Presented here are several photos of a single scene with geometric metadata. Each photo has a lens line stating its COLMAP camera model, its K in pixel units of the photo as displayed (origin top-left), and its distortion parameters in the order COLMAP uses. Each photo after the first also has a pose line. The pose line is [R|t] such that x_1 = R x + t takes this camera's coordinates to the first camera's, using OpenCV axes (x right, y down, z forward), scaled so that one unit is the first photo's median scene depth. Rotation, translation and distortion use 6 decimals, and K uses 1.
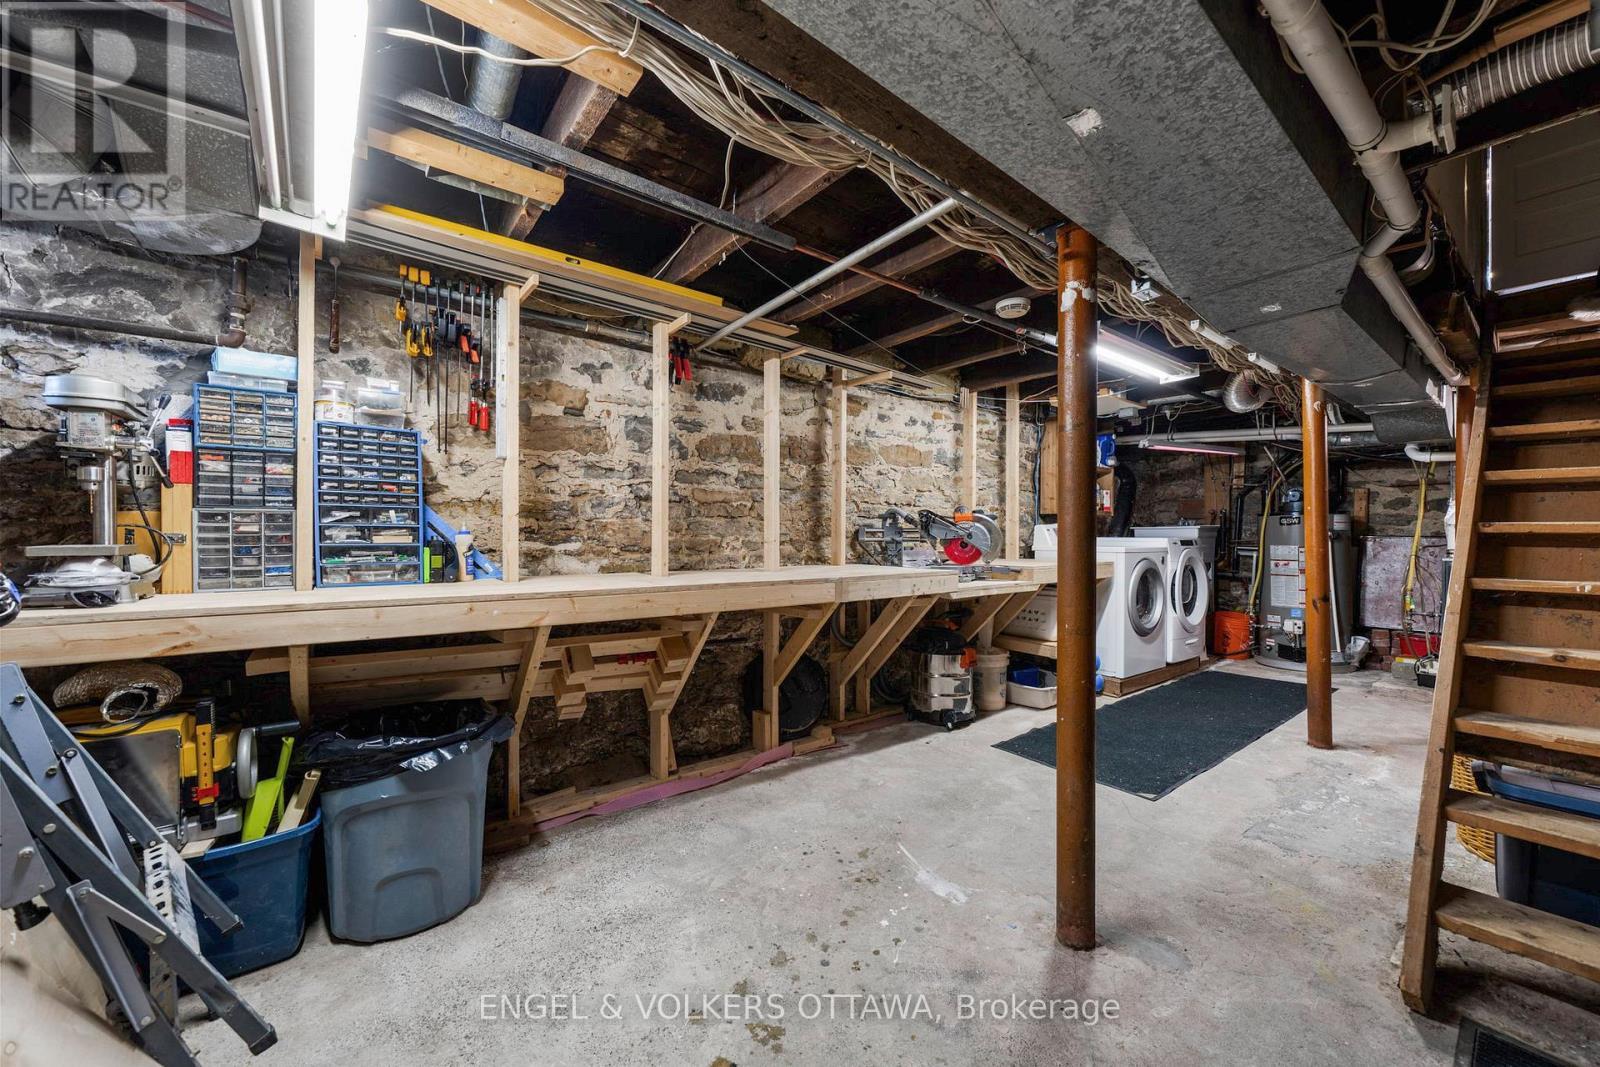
lens RADIAL K [[603.3, 0, 794.7], [0, 603.3, 539.6], [0, 0, 1]] dist [-0.020297, 0.011272]
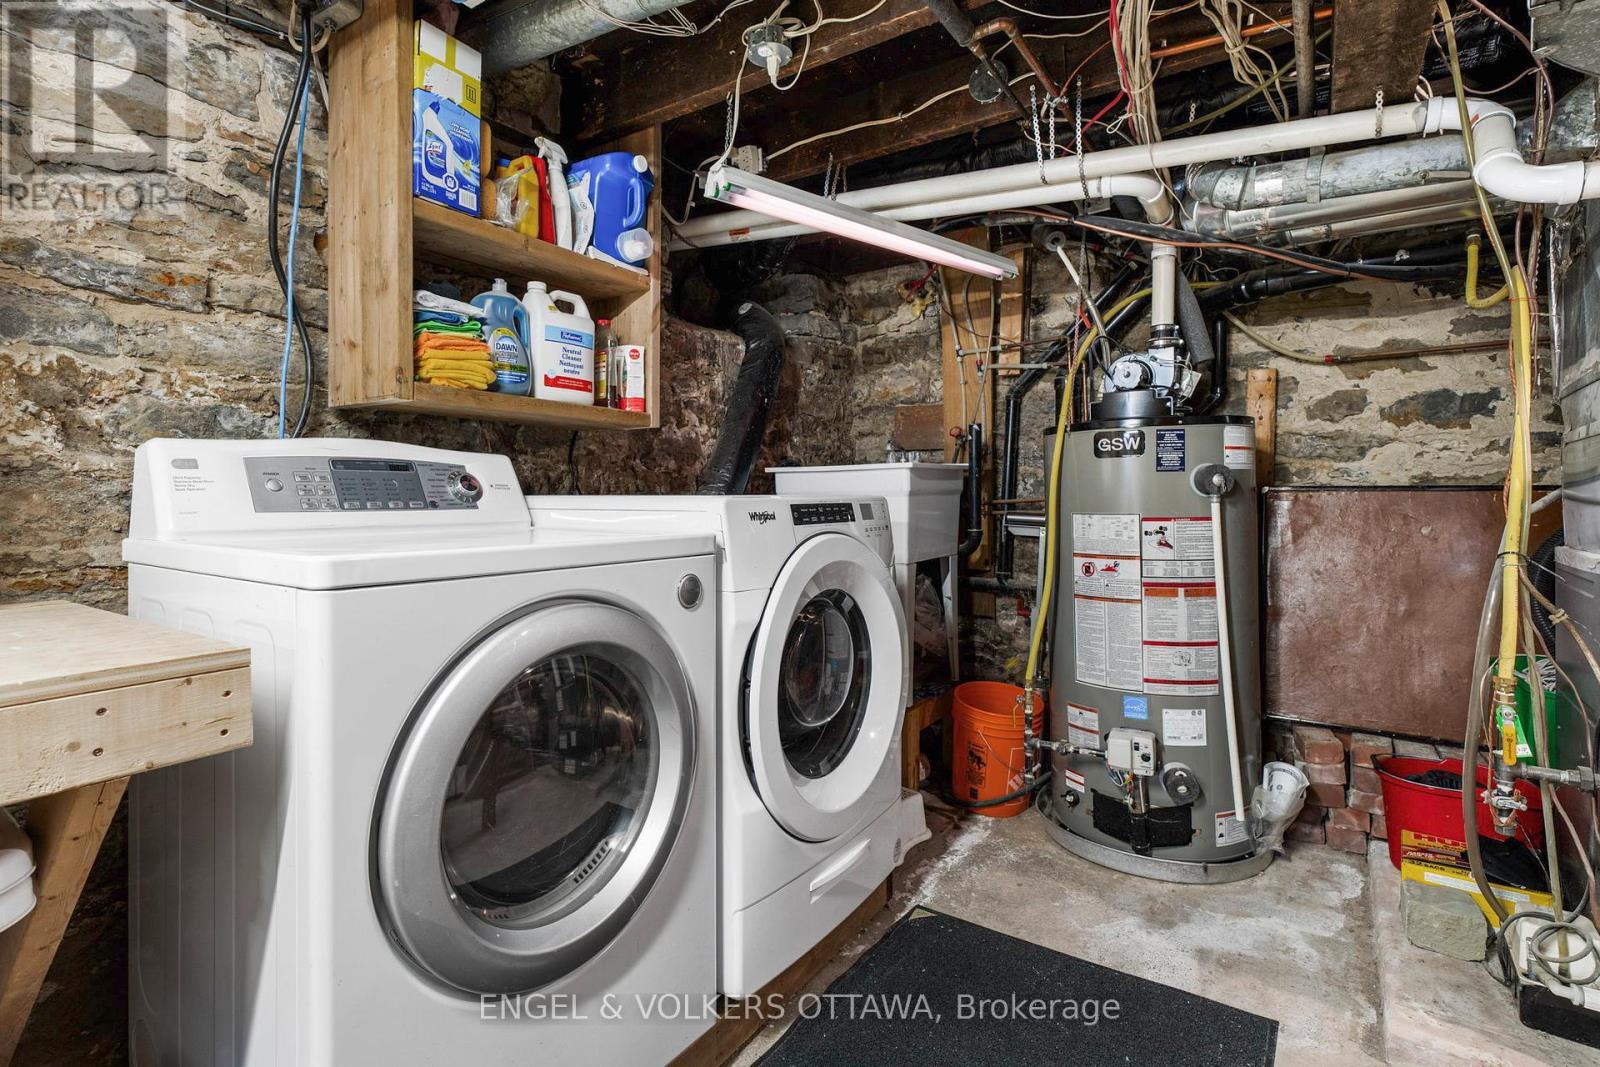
lens RADIAL K [[760.6, 0, 800.4], [0, 760.6, 501.4], [0, 0, 1]] dist [0.001068, 0.000225]
pose [[0.948989, -0.009900, 0.315153, 0.492777], [0.008437, 0.999946, 0.006005, -0.002266], [-0.315195, -0.003040, 0.949022, 0.614303]]
